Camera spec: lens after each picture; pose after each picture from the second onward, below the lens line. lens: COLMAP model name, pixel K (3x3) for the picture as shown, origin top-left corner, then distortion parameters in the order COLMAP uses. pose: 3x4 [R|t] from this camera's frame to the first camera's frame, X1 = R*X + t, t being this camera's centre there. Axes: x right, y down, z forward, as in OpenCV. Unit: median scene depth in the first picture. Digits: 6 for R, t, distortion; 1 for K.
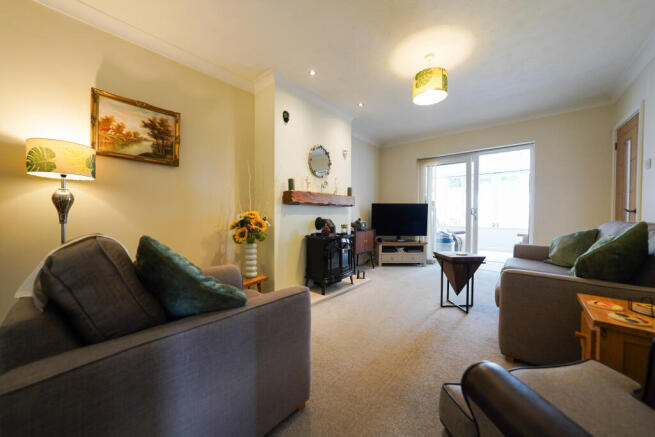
lens RADIAL K [[229.5, 0, 327.5], [0, 229.5, 218.5], [0, 0, 1]] dist [-0.001833, -0.000061]
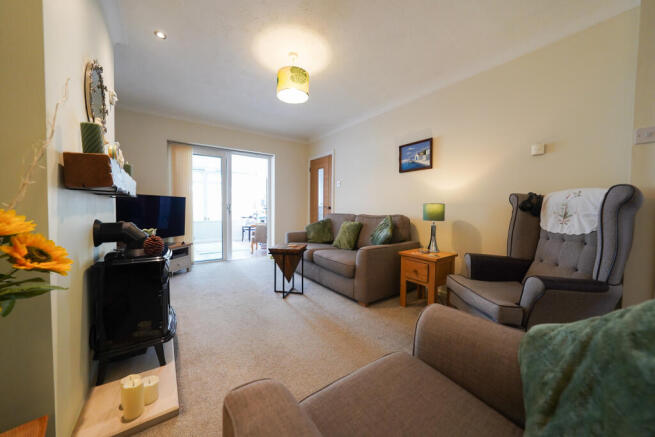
lens RADIAL K [[224.9, 0, 327.5], [0, 224.9, 218.5], [0, 0, 1]] dist [-0.035592, -0.000034]
pose [[0.237182, -0.045427, 0.970402, -0.367277], [0.015885, 0.998954, 0.042881, -0.020329], [-0.971335, 0.005244, 0.237656, 0.464311]]
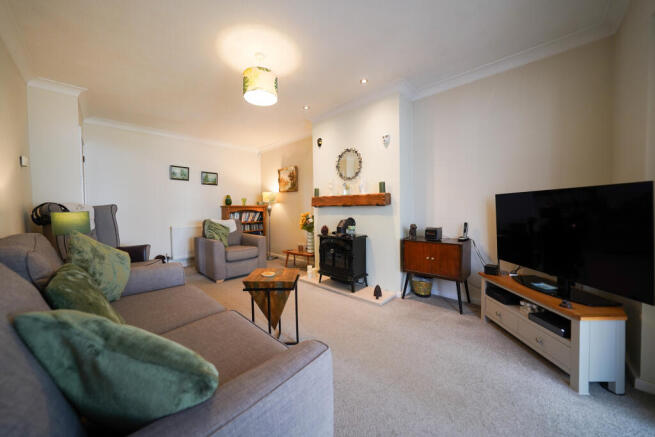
lens RADIAL K [[229.5, 0, 327.5], [0, 229.5, 218.5], [0, 0, 1]] dist [-0.001833, -0.000061]
pose [[-0.037076, 0.042646, -0.998402, 1.089695], [-0.012421, 0.998992, 0.043132, -0.049149], [0.999235, 0.014000, -0.036509, 1.008923]]
